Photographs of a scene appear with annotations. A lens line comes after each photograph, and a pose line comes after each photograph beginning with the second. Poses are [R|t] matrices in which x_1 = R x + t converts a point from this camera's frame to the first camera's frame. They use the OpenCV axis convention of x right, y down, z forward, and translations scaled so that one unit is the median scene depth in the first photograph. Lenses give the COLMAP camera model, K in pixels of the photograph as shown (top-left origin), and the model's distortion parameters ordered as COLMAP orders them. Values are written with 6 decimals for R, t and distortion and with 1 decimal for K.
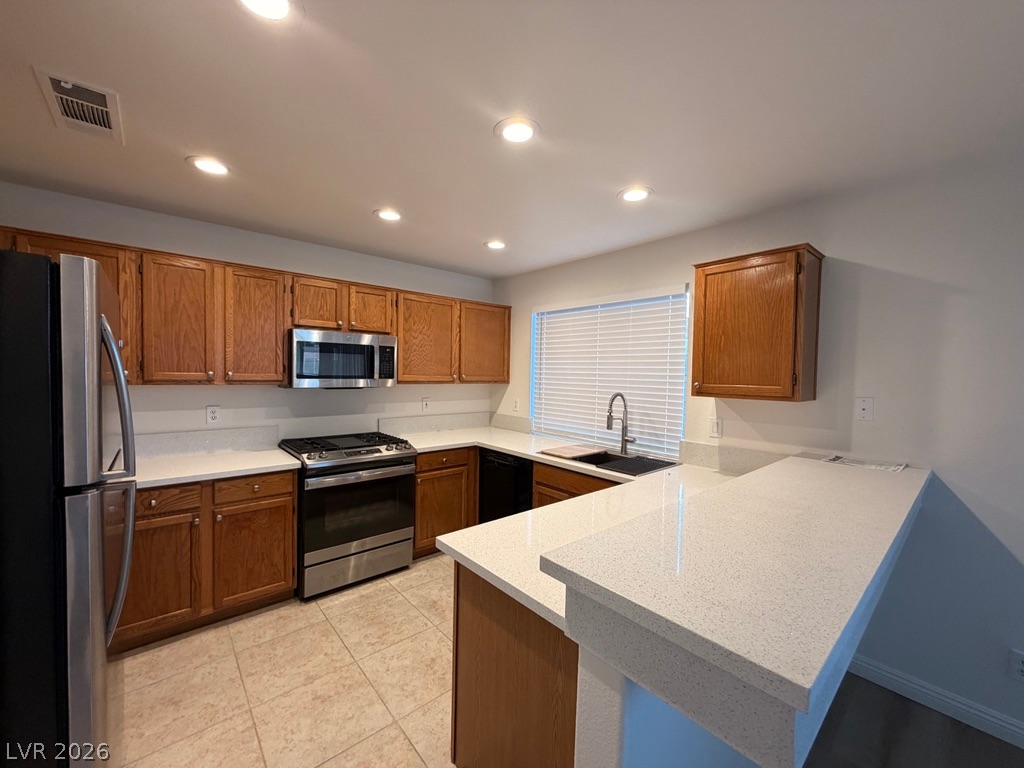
lens RADIAL K [[407.7, 0, 507.8], [0, 407.7, 384.9], [0, 0, 1]] dist [0.001212, -0.000349]
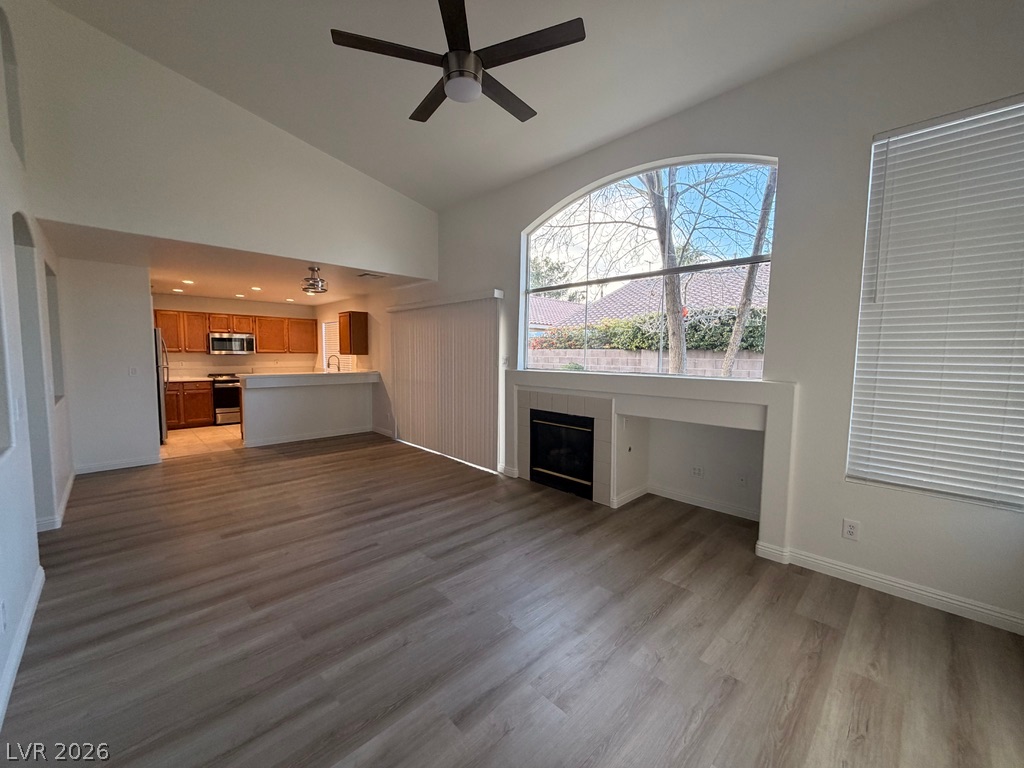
lens RADIAL K [[407.7, 0, 507.8], [0, 407.7, 384.9], [0, 0, 1]] dist [0.001212, -0.000349]
pose [[0.998461, -0.013732, 0.053722, 1.351326], [0.011225, 0.998846, 0.046692, 0.110507], [-0.054301, -0.046017, 0.997464, -1.909587]]
